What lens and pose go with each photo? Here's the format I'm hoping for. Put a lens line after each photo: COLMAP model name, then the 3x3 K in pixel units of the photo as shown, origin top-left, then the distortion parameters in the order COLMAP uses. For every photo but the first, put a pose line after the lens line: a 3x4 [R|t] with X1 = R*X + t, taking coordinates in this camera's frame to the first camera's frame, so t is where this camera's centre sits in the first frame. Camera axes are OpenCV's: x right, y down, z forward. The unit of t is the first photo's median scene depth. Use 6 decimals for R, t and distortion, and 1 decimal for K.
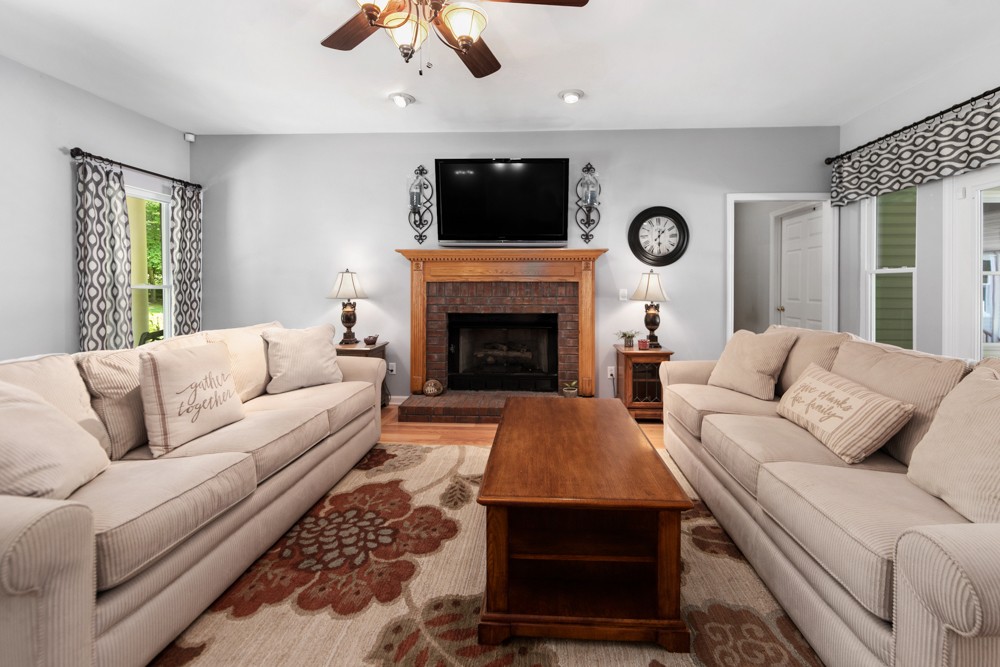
lens RADIAL K [[419.8, 0, 513.2], [0, 419.8, 293.0], [0, 0, 1]] dist [-0.004951, -0.001510]
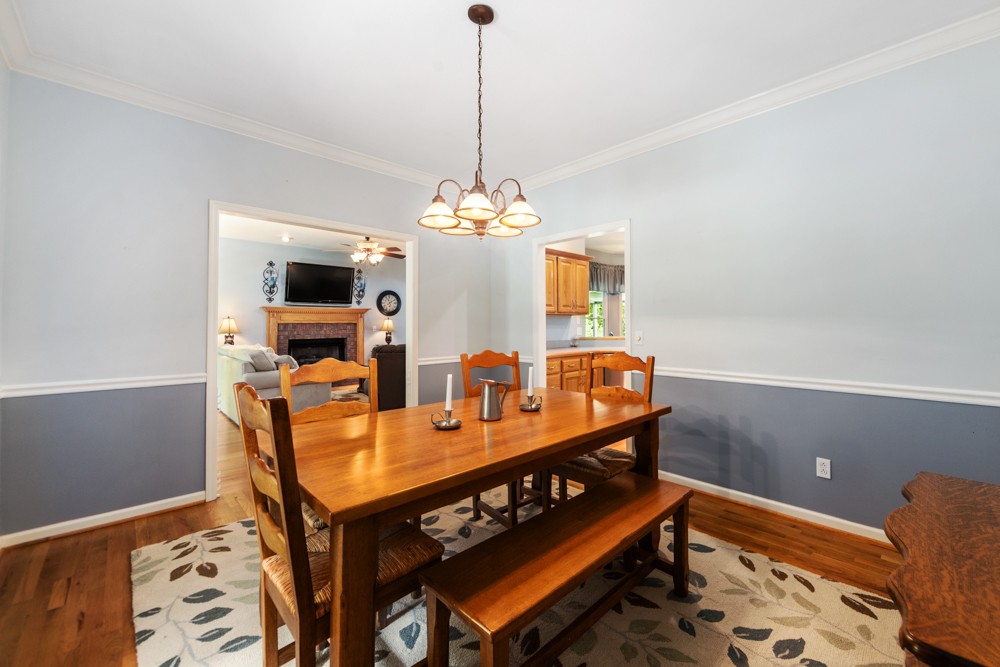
lens RADIAL K [[419.8, 0, 523.5], [0, 419.8, 315.9], [0, 0, 1]] dist [-0.004951, -0.001510]
pose [[0.684717, 0.008233, 0.728762, -0.829897], [0.019708, 0.999361, -0.029807, 0.018339], [-0.728542, 0.034772, 0.684118, -1.115249]]
